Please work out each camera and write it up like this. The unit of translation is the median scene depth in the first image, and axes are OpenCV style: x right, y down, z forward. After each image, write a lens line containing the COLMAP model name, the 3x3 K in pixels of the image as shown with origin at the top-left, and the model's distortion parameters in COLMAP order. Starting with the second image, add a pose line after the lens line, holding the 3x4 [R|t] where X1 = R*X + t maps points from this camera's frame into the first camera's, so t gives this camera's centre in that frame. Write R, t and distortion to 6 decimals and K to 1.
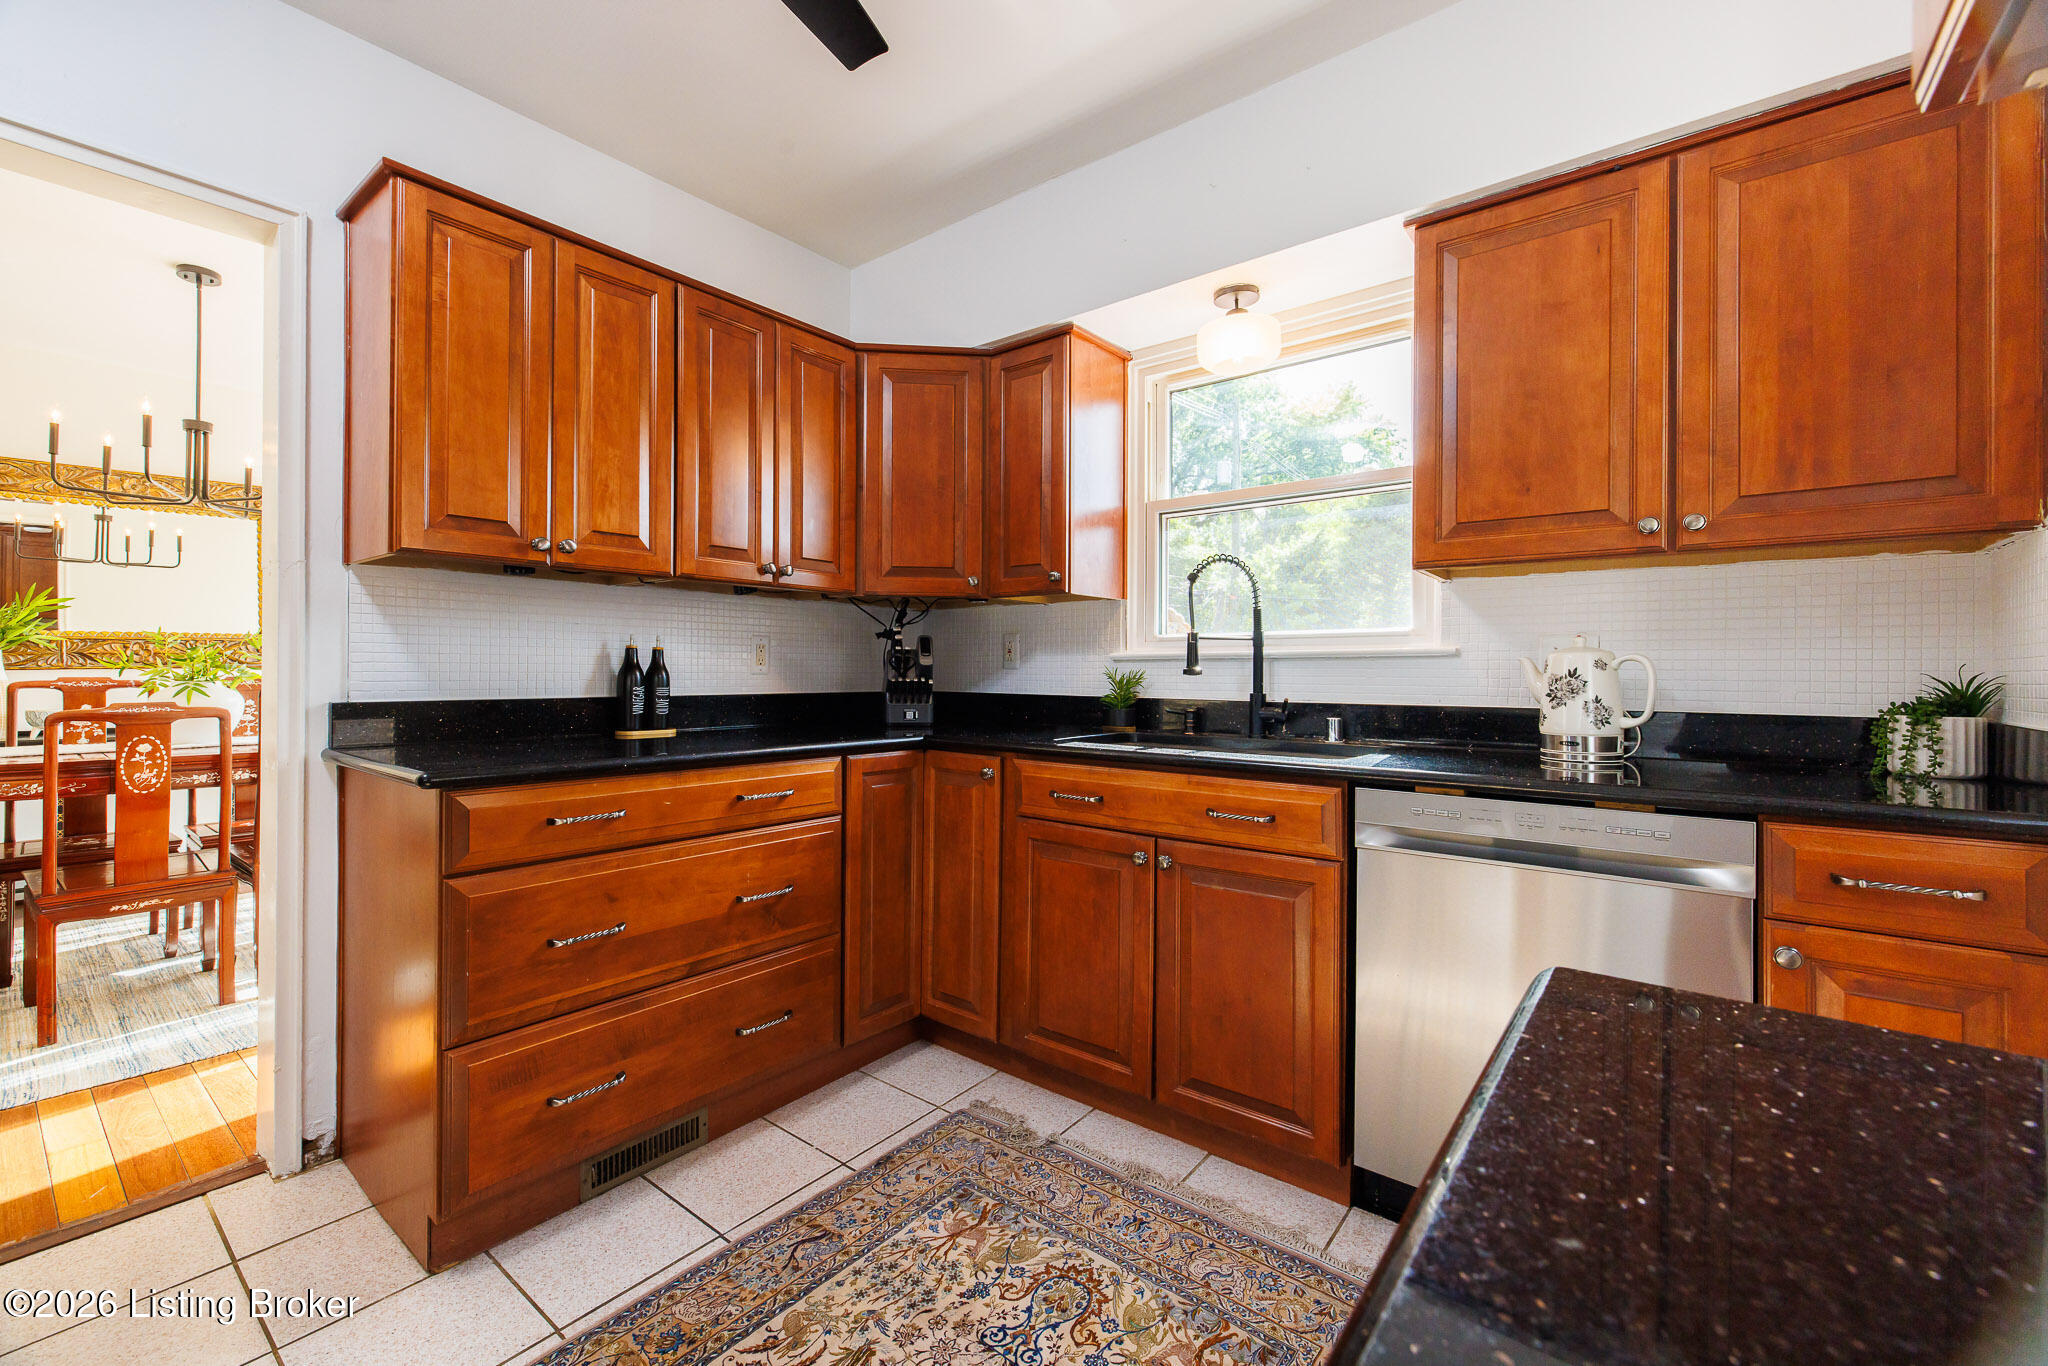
lens RADIAL K [[854.8, 0, 997.5], [0, 854.8, 668.2], [0, 0, 1]] dist [0.000335, 0.000590]
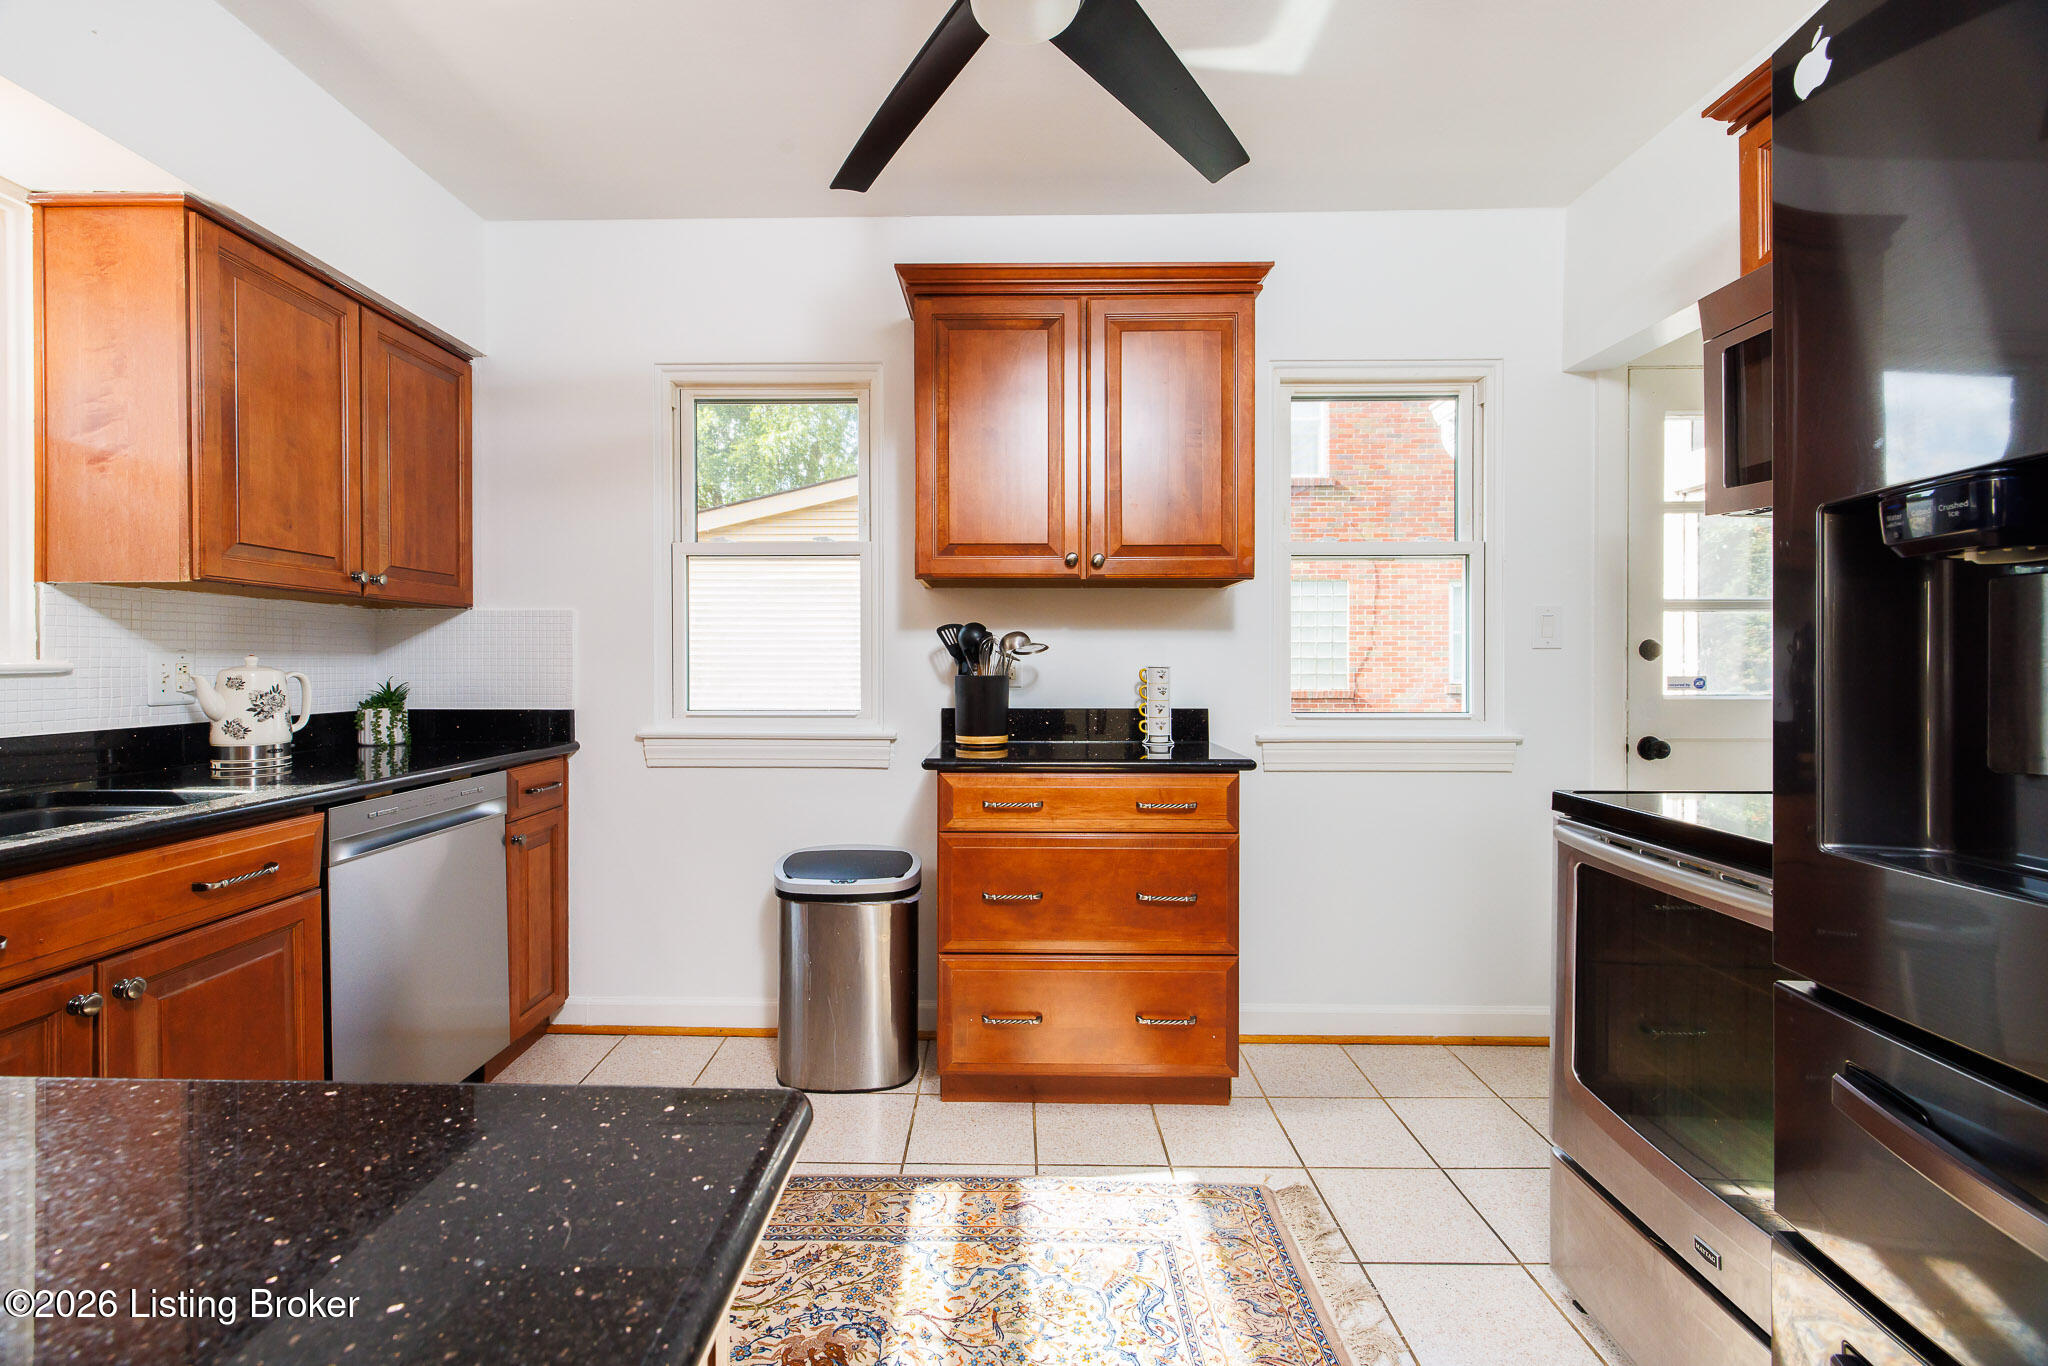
lens RADIAL K [[854.8, 0, 997.5], [0, 854.8, 668.2], [0, 0, 1]] dist [0.000335, 0.000590]
pose [[-0.618250, -0.012546, 0.785882, -0.795298], [-0.005965, 0.999919, 0.011270, -0.039660], [-0.785959, 0.002280, -0.618274, 0.918673]]
